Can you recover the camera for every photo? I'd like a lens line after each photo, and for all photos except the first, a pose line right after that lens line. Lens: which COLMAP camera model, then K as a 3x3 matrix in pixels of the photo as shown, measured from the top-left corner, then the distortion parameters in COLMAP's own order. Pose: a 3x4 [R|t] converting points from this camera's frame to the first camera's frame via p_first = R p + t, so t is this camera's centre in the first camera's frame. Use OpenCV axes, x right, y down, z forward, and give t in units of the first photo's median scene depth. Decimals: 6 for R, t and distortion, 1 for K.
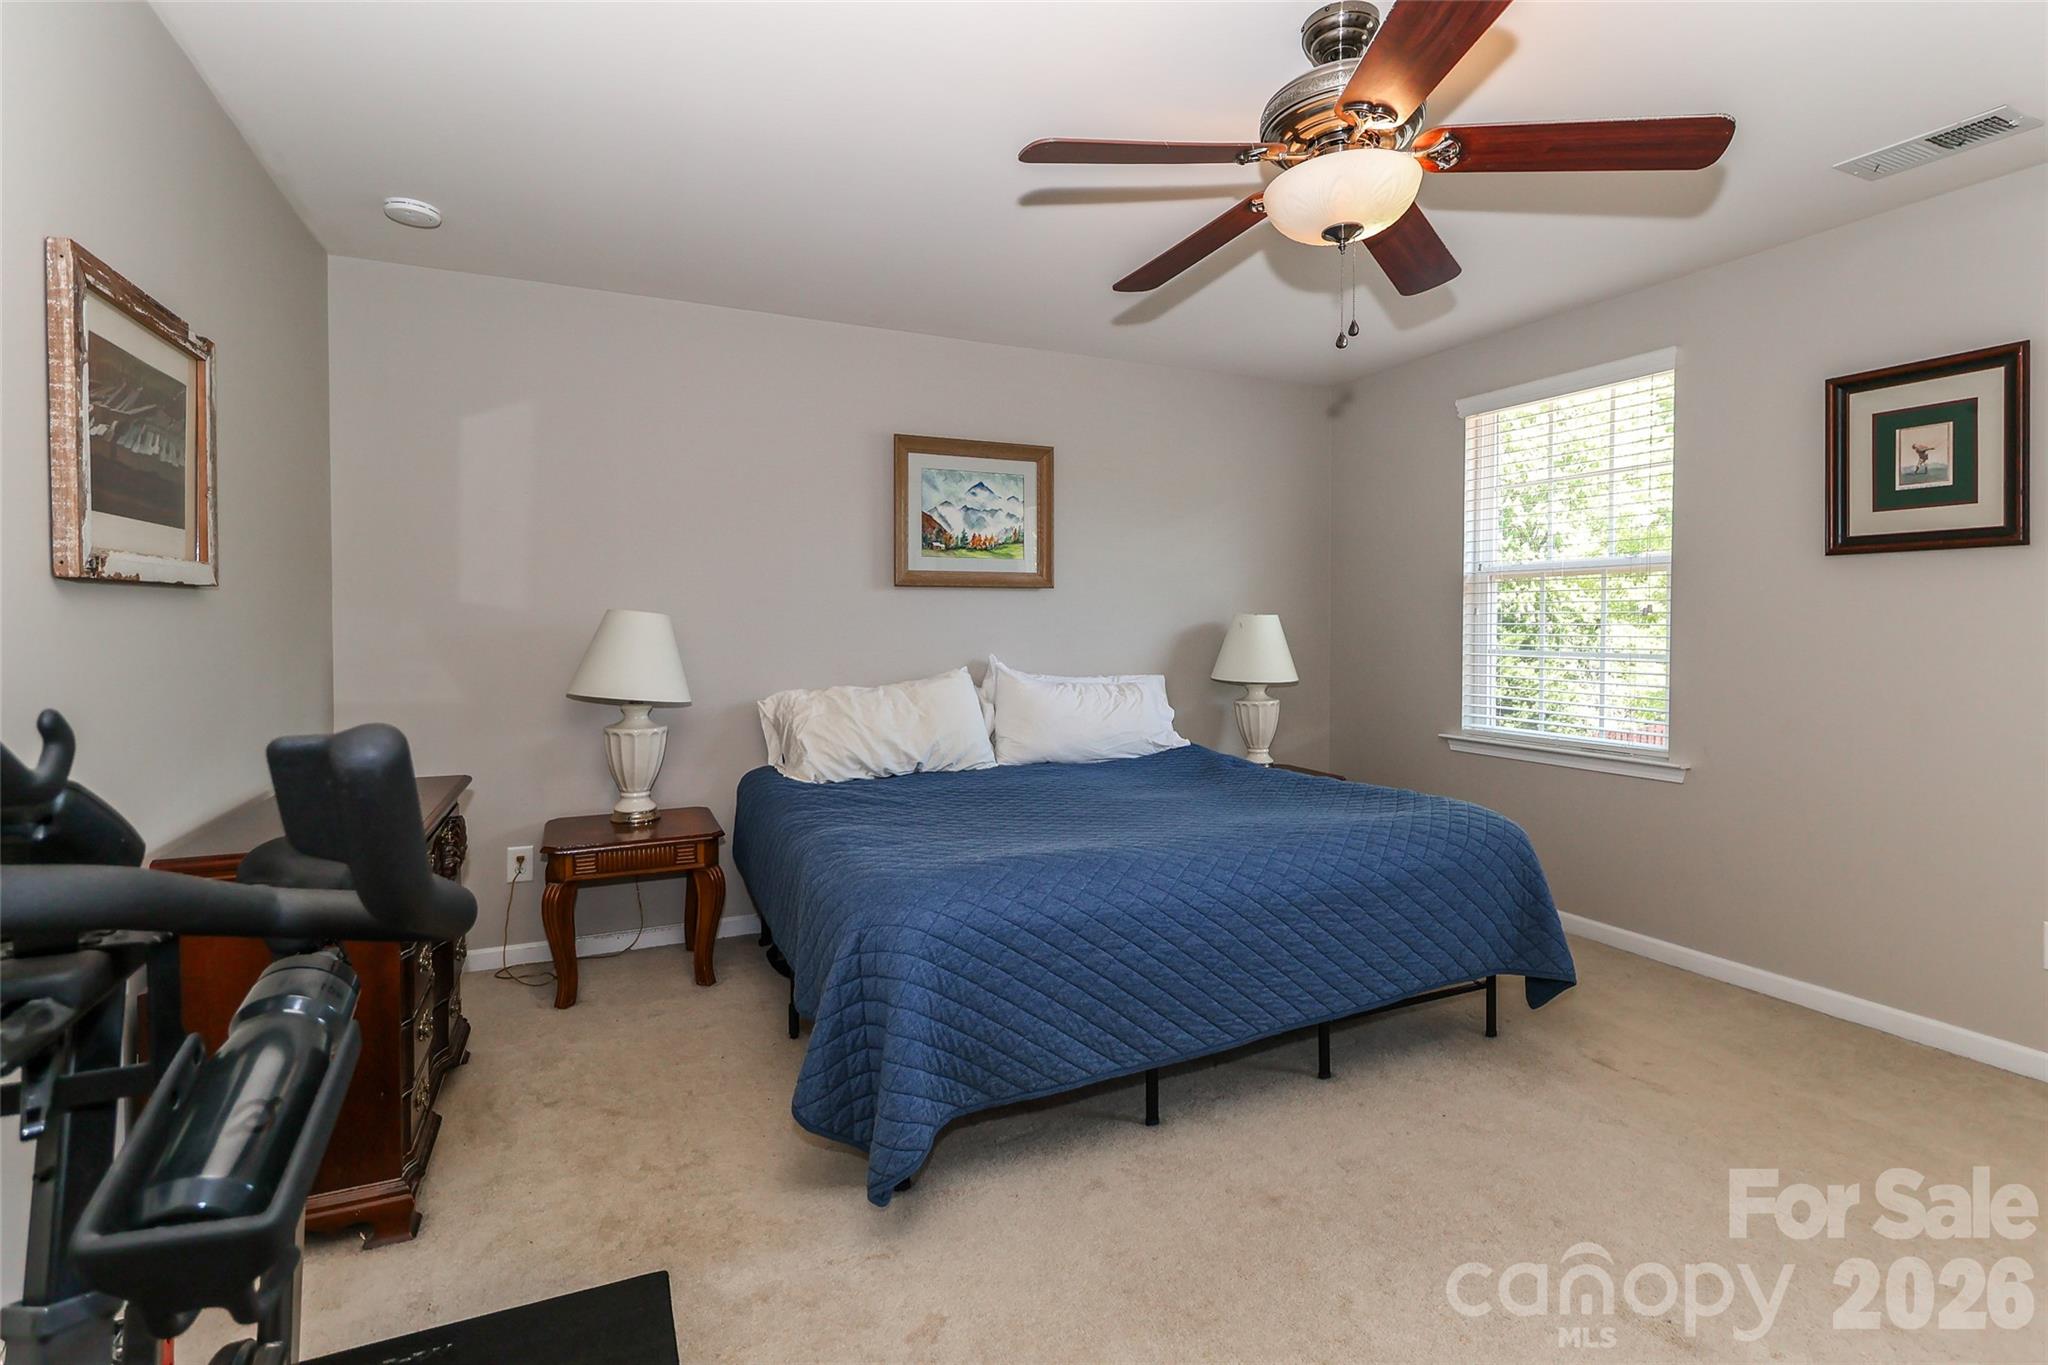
lens RADIAL K [[1005.3, 0, 1028.4], [0, 1005.3, 619.8], [0, 0, 1]] dist [0.080021, -0.000215]
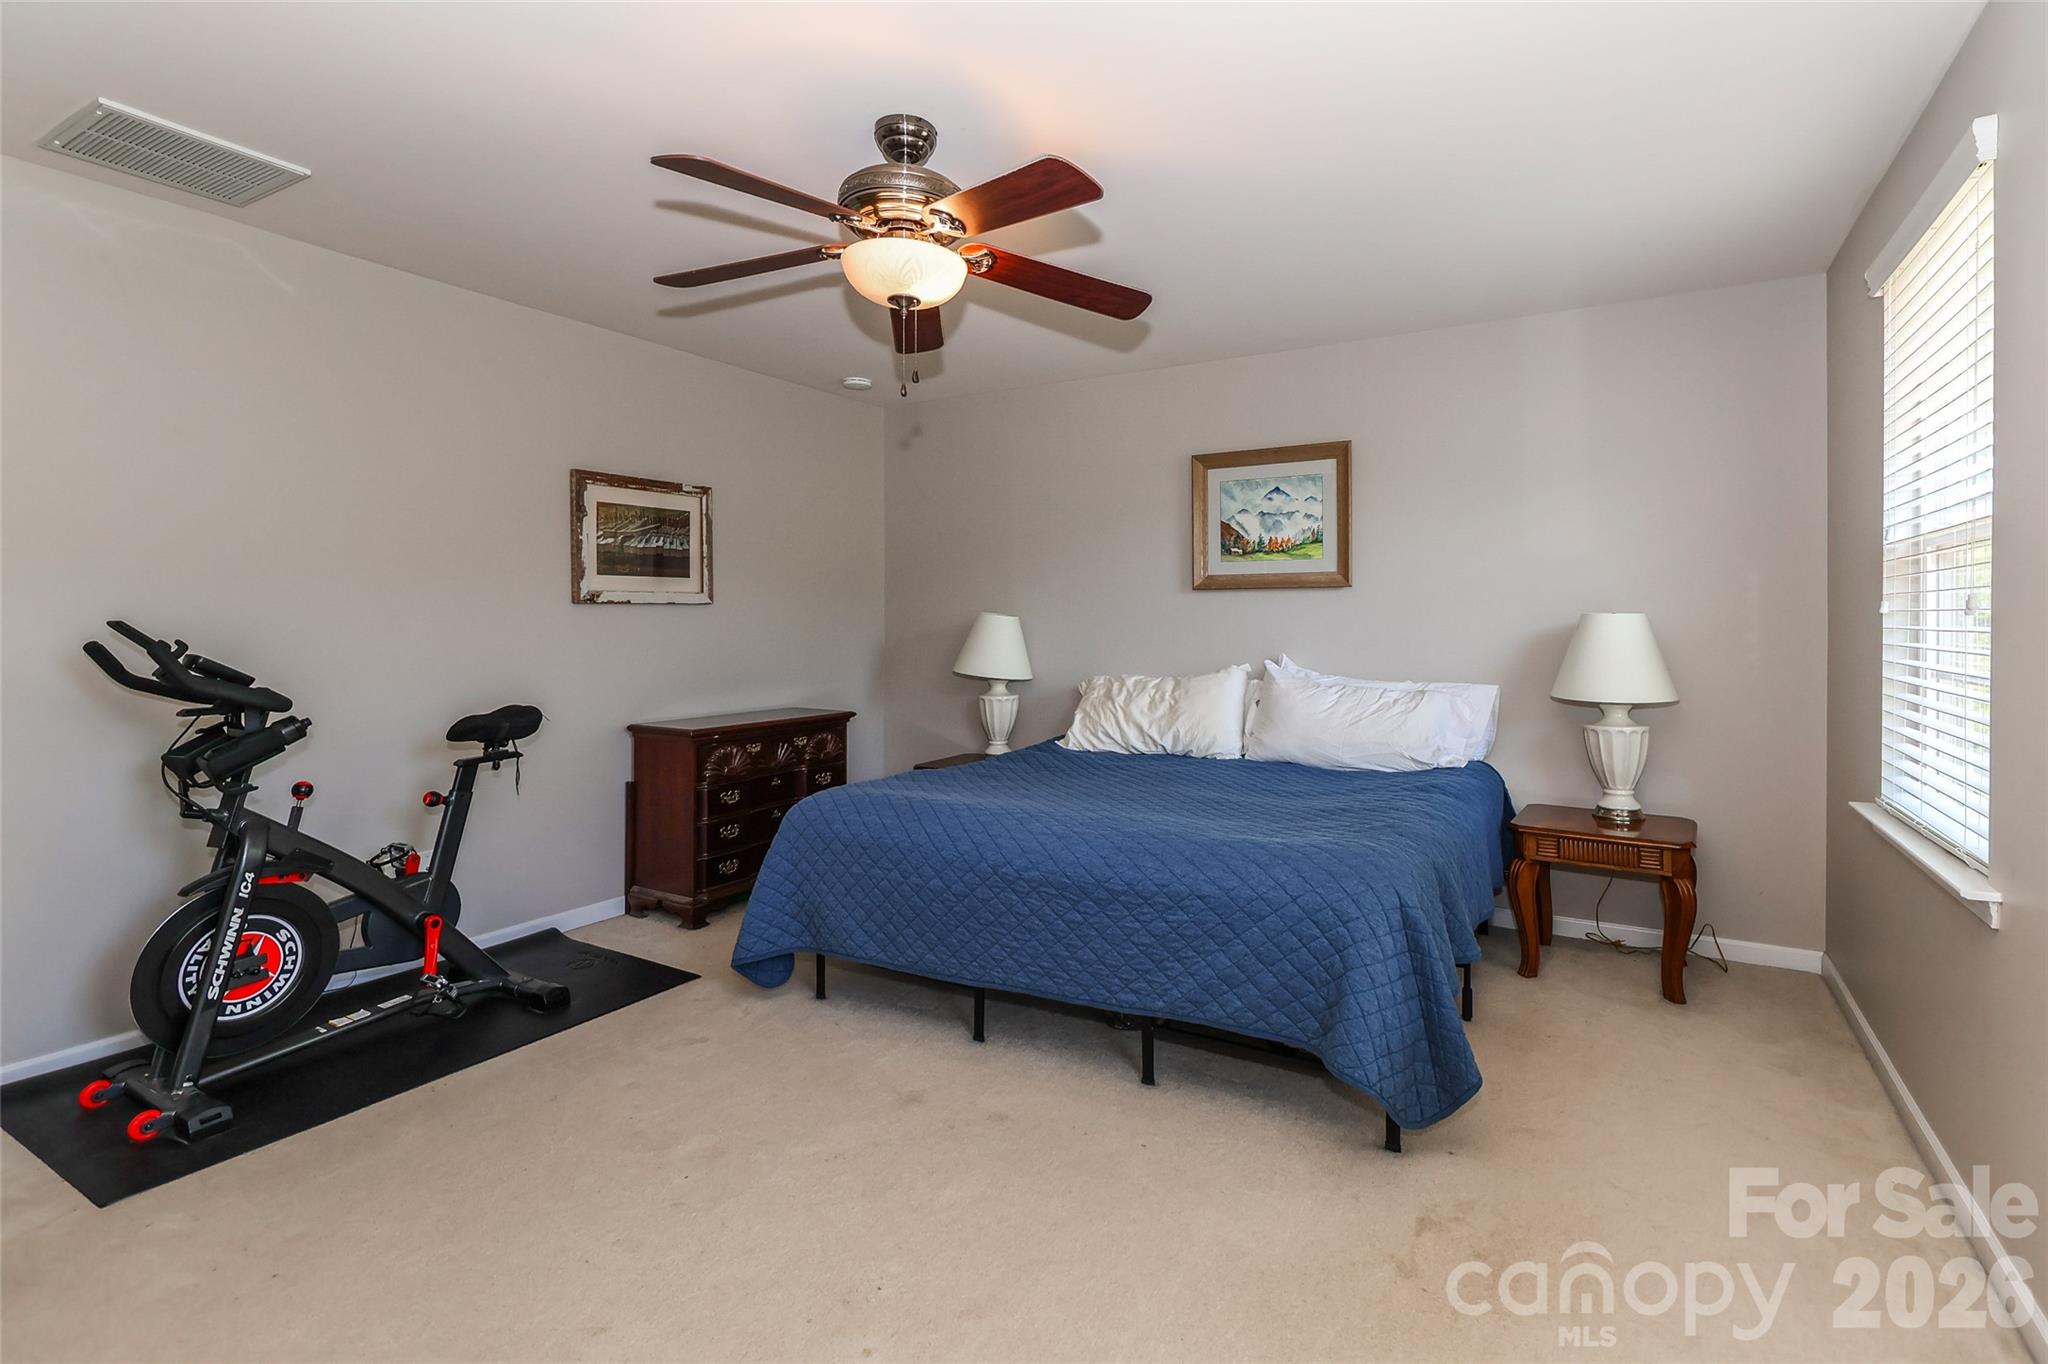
lens RADIAL K [[956.9, 0, 1041.7], [0, 956.9, 641.6], [0, 0, 1]] dist [0.010447, -0.001472]
pose [[0.574549, 0.024981, -0.818089, 0.629459], [-0.000712, 0.999549, 0.030022, -0.006968], [0.818470, -0.016666, 0.574307, 0.233921]]
